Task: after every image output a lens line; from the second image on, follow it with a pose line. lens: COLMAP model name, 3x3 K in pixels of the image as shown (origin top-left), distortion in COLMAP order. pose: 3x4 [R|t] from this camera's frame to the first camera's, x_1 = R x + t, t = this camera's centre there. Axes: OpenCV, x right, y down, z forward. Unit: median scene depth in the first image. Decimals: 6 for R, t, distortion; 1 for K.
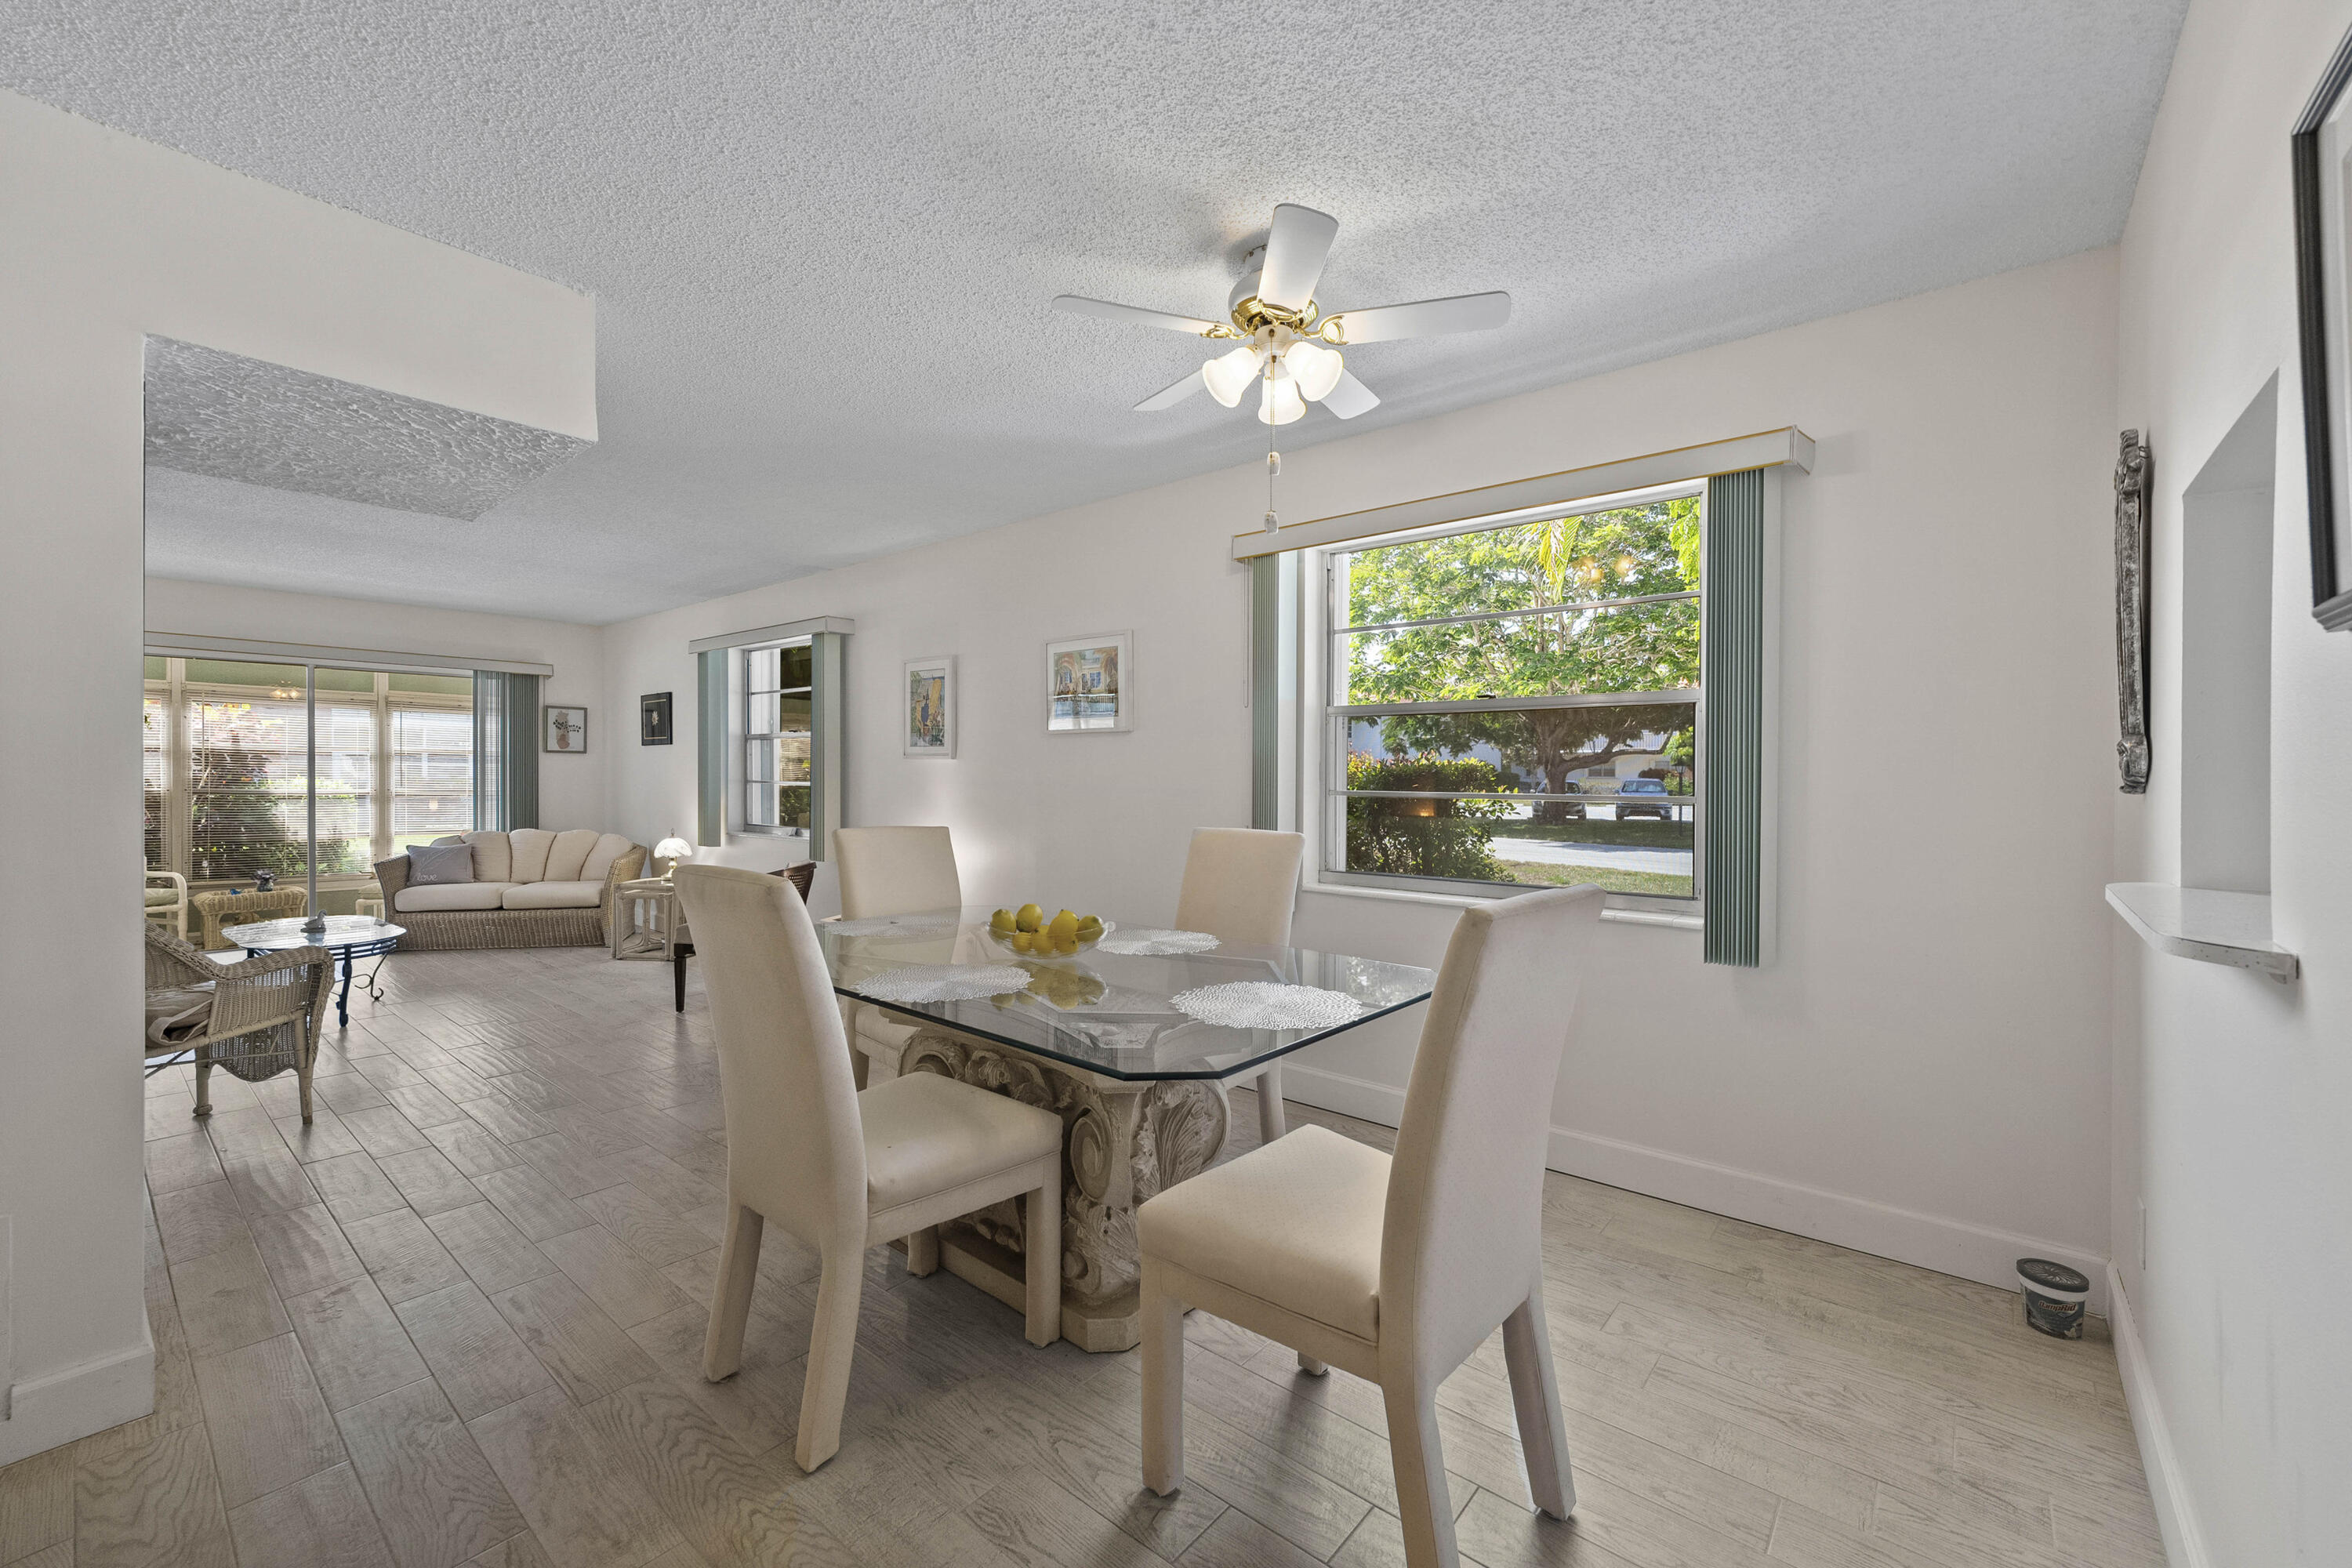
lens RADIAL K [[972.6, 0, 1226.2], [0, 972.6, 786.0], [0, 0, 1]] dist [-0.016037, 0.003512]
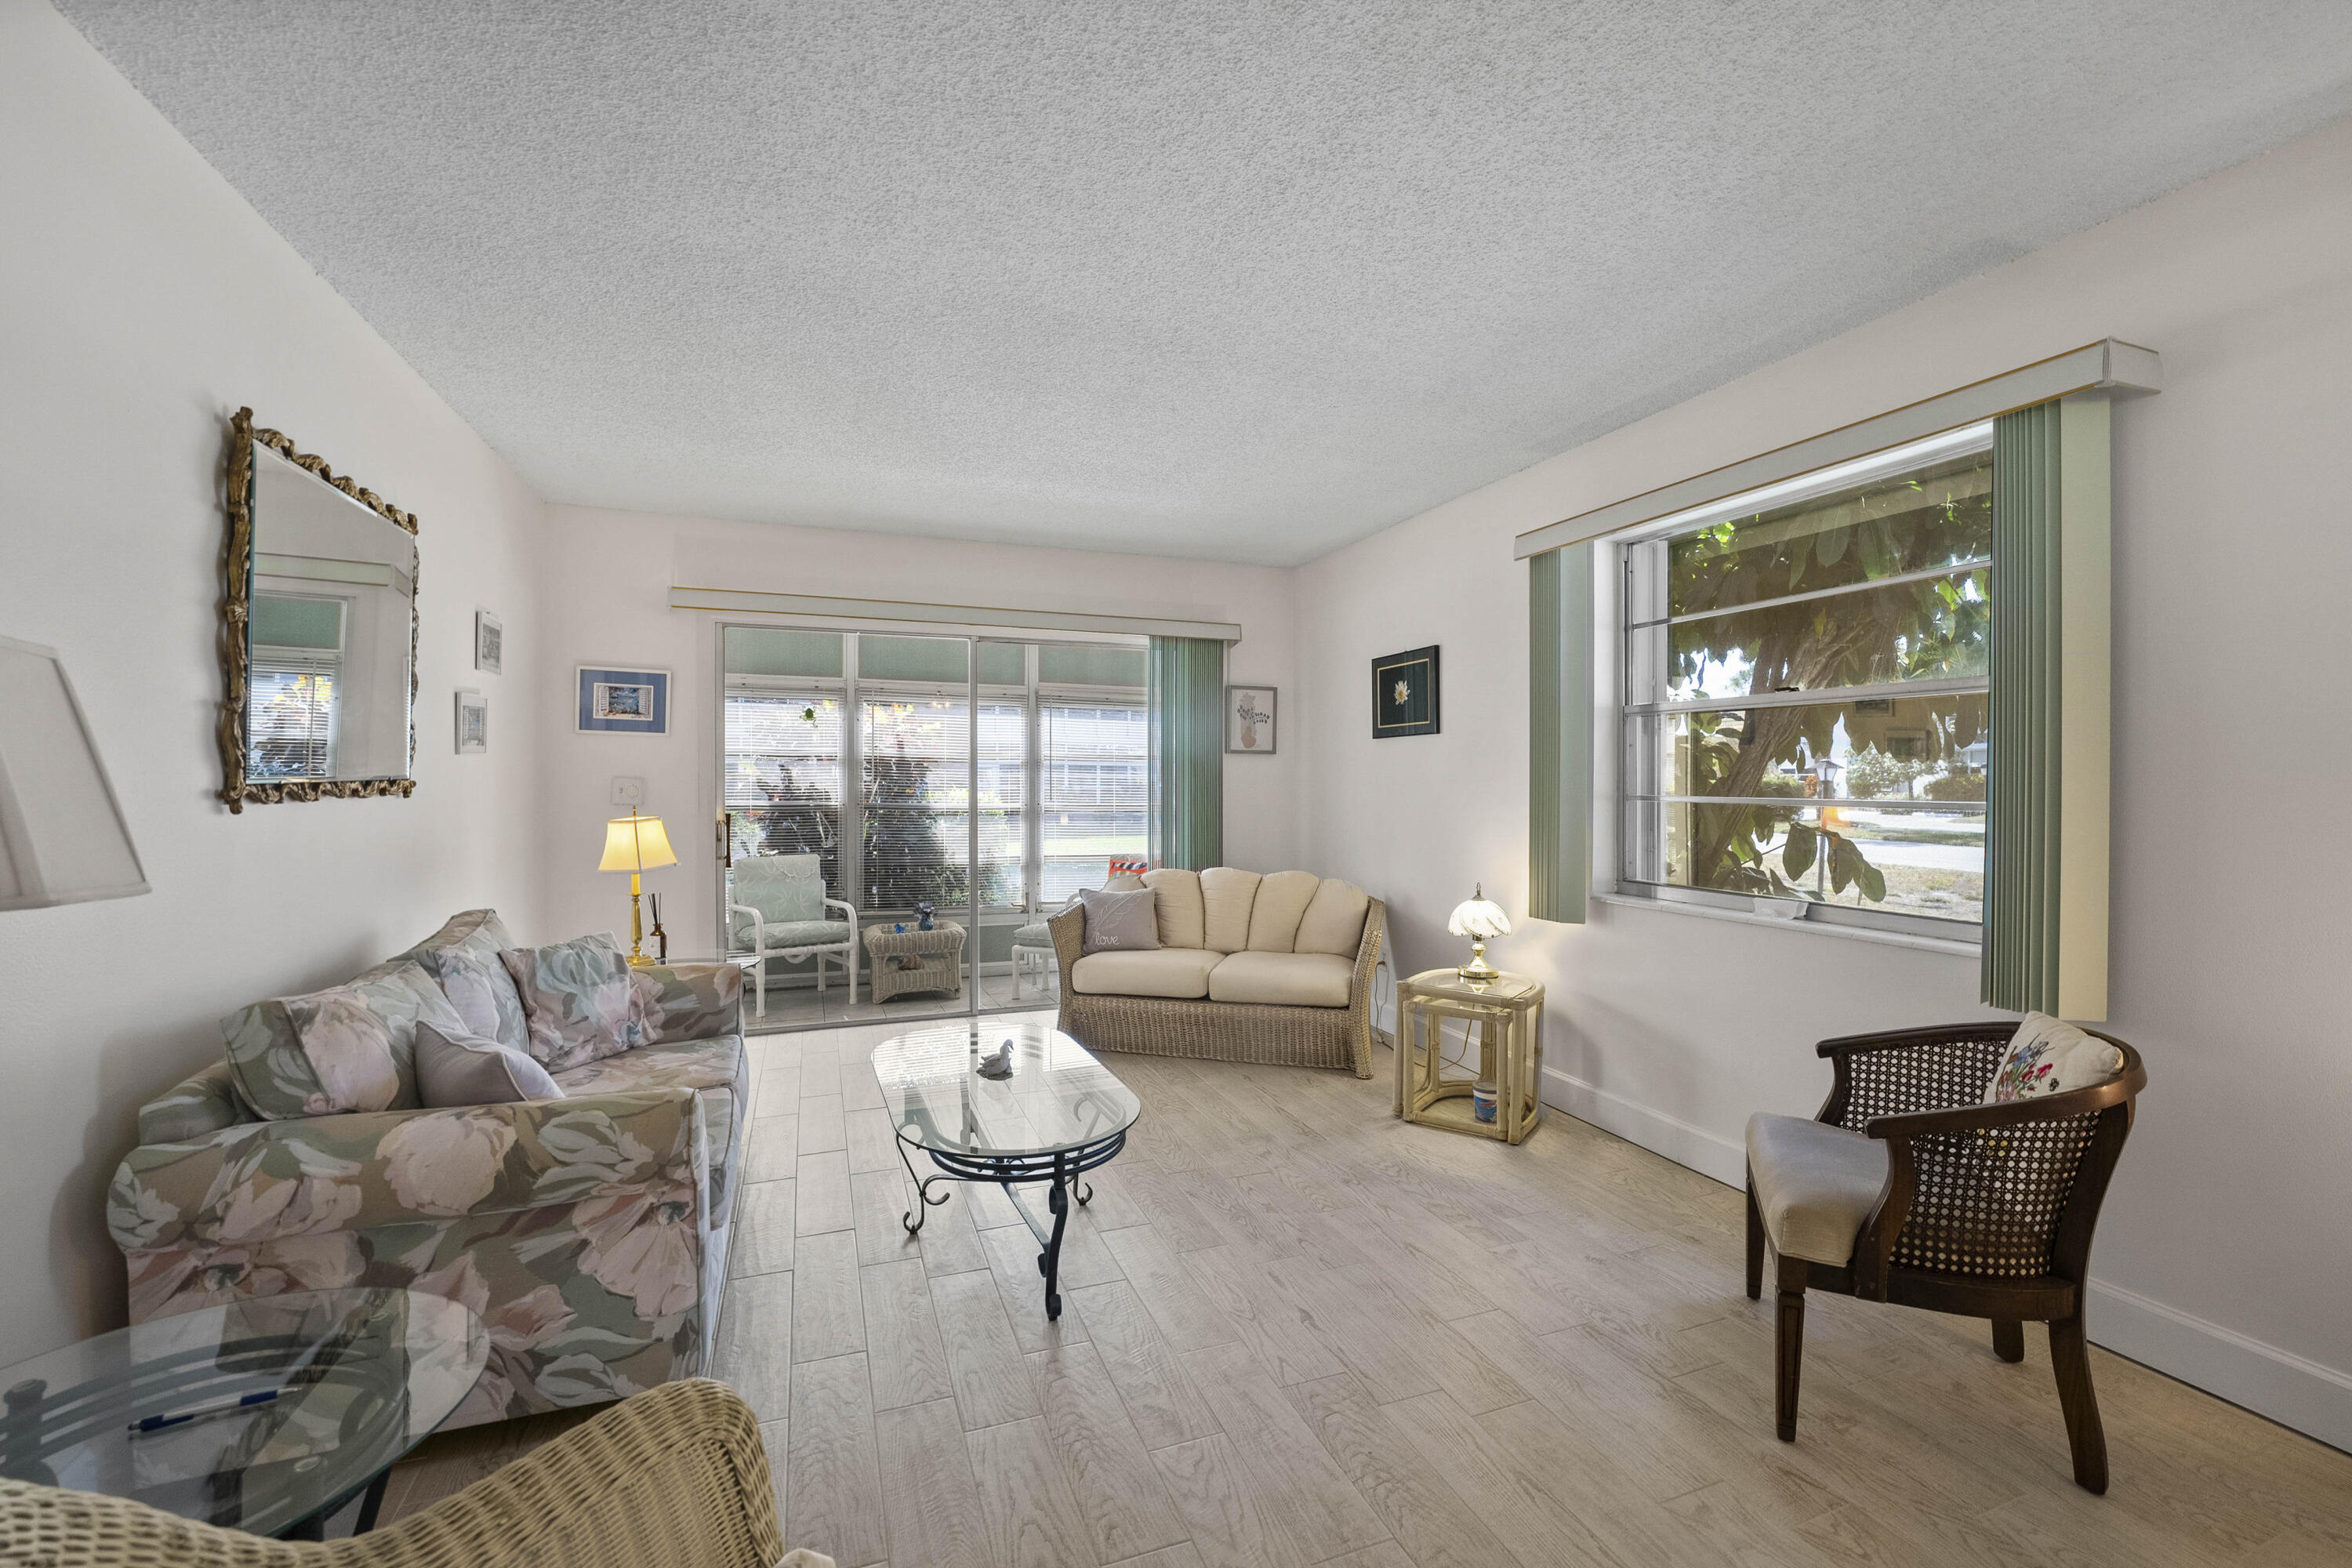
lens RADIAL K [[972.6, 0, 1198.1], [0, 972.6, 795.2], [0, 0, 1]] dist [-0.016037, 0.003512]
pose [[0.871991, 0.001050, -0.489521, -0.412782], [-0.000464, 0.999999, 0.001319, -0.006113], [0.489522, -0.000923, 0.871991, 0.410327]]
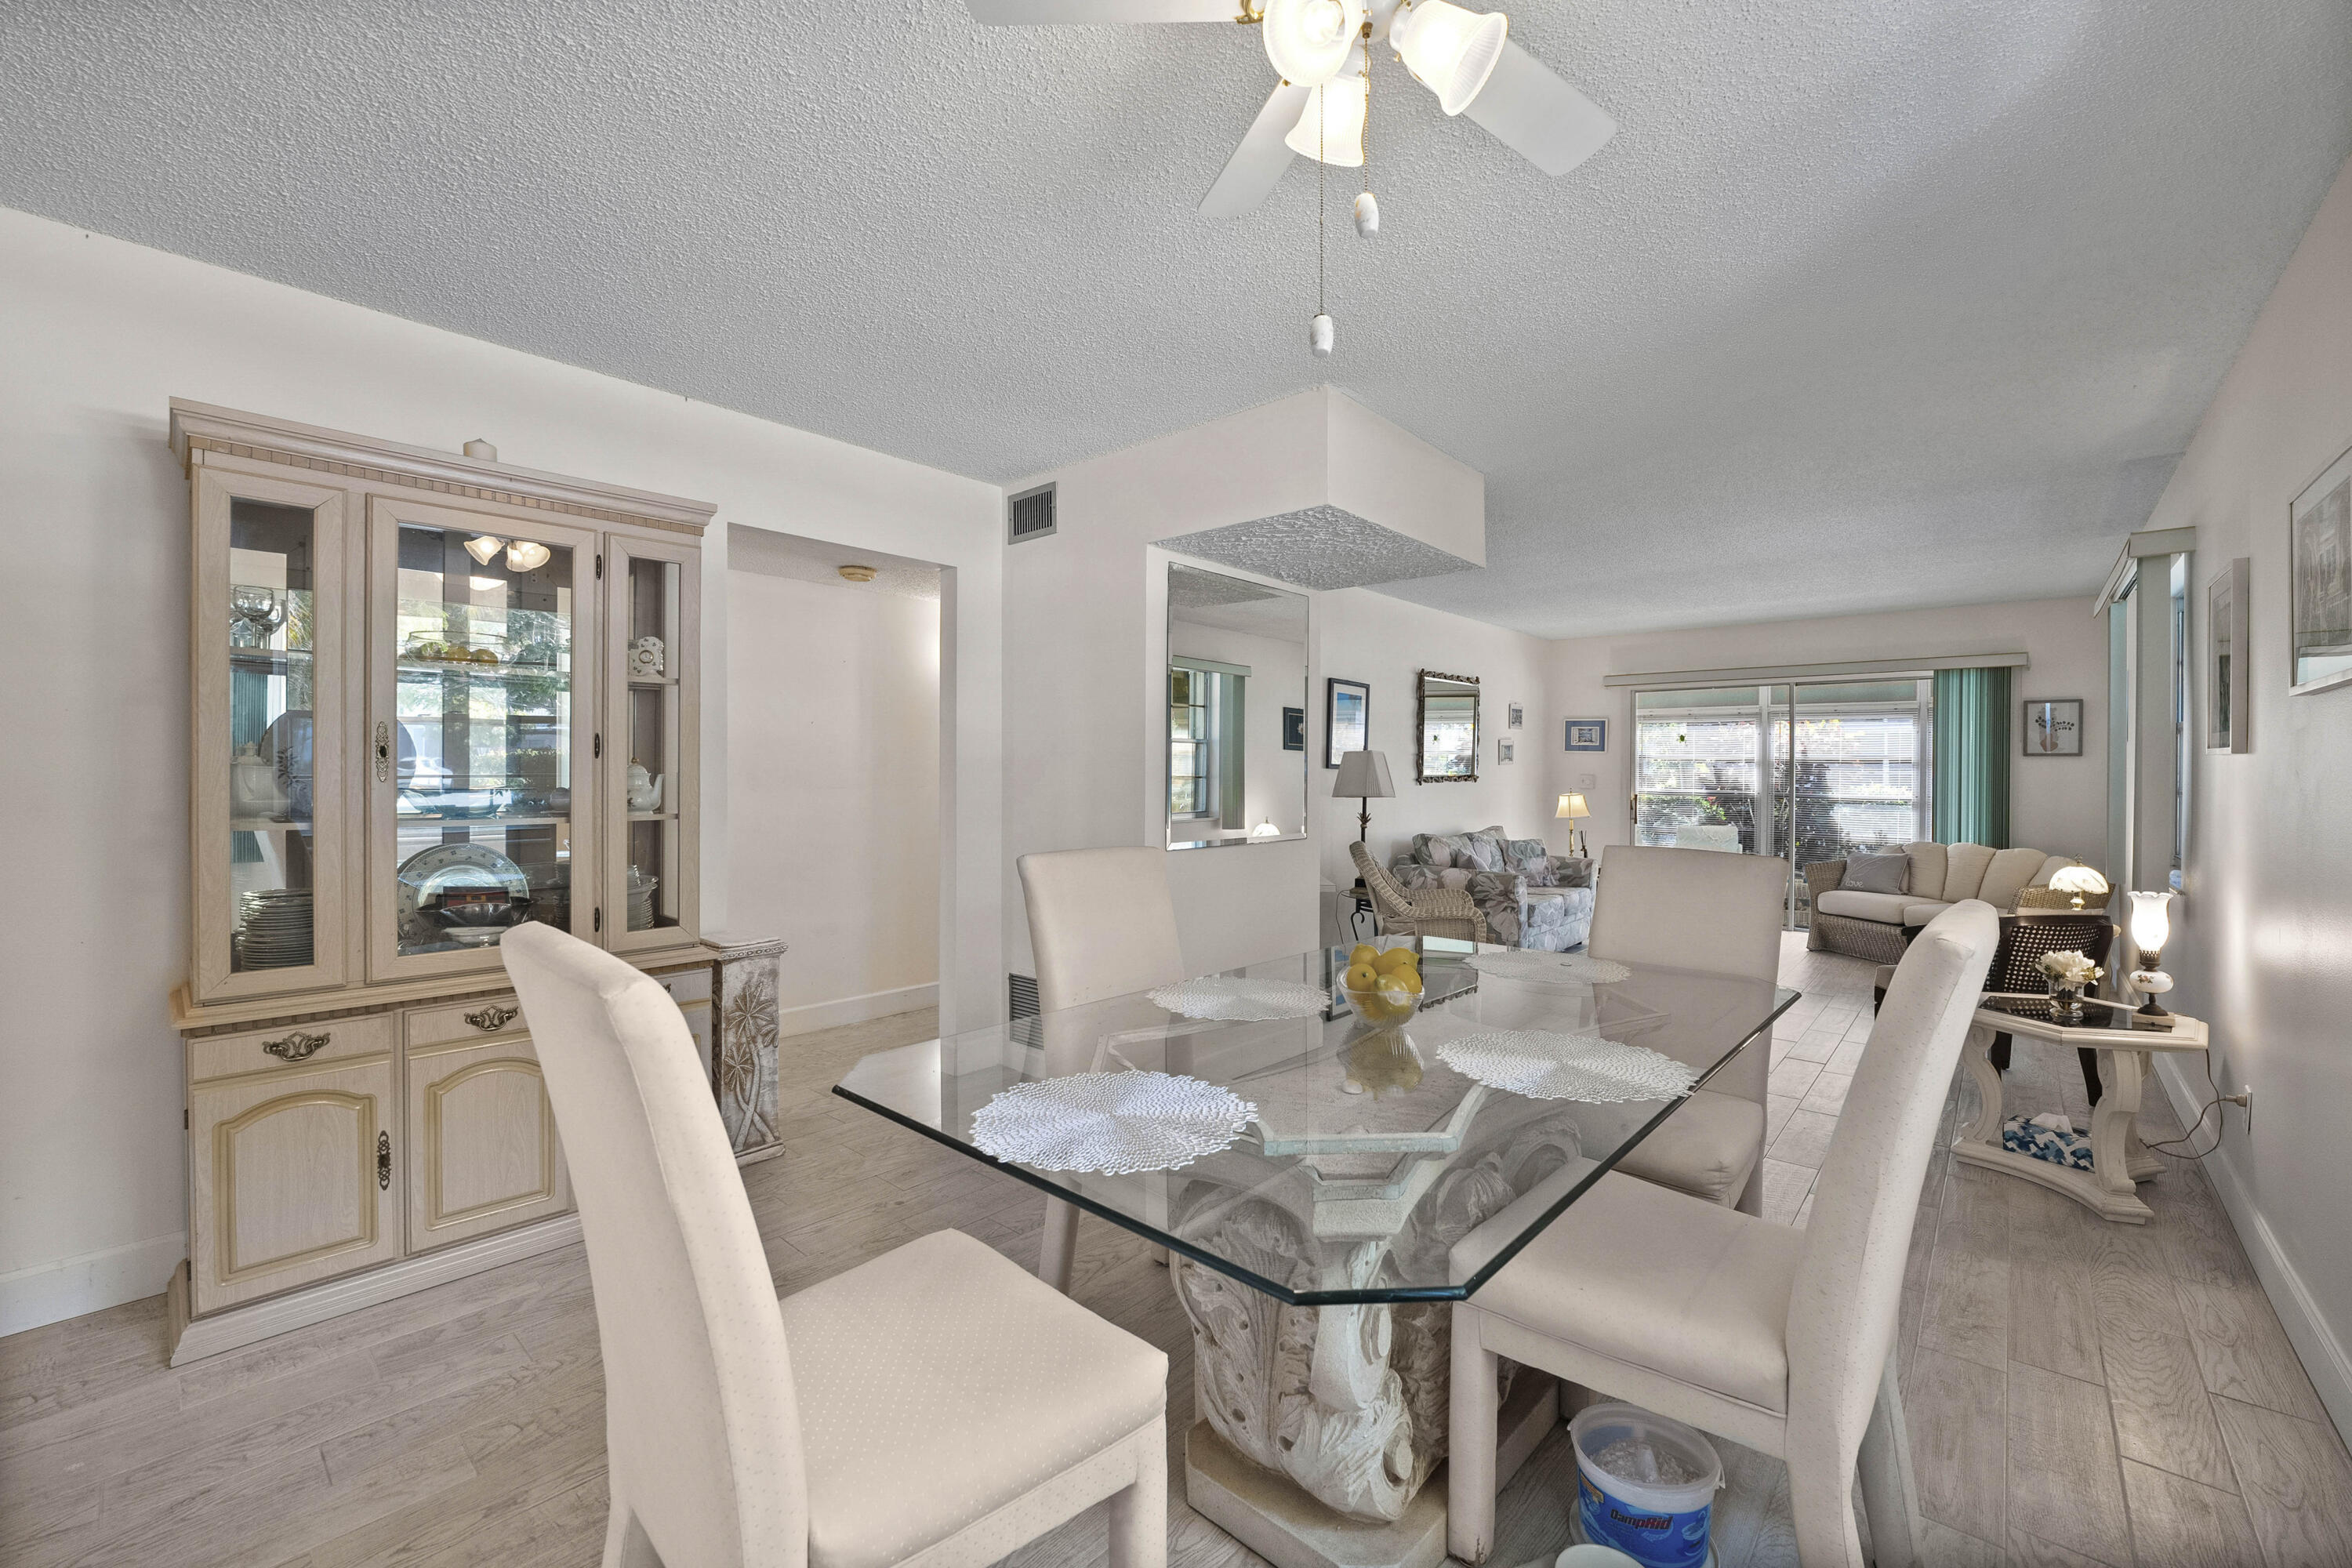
lens RADIAL K [[972.6, 0, 1159.1], [0, 972.6, 779.2], [0, 0, 1]] dist [-0.016037, 0.003512]
pose [[-0.053987, 0.000167, -0.998542, 0.202494], [-0.015610, 0.999878, 0.001011, -0.003340], [0.998420, 0.015642, -0.053978, 0.303168]]
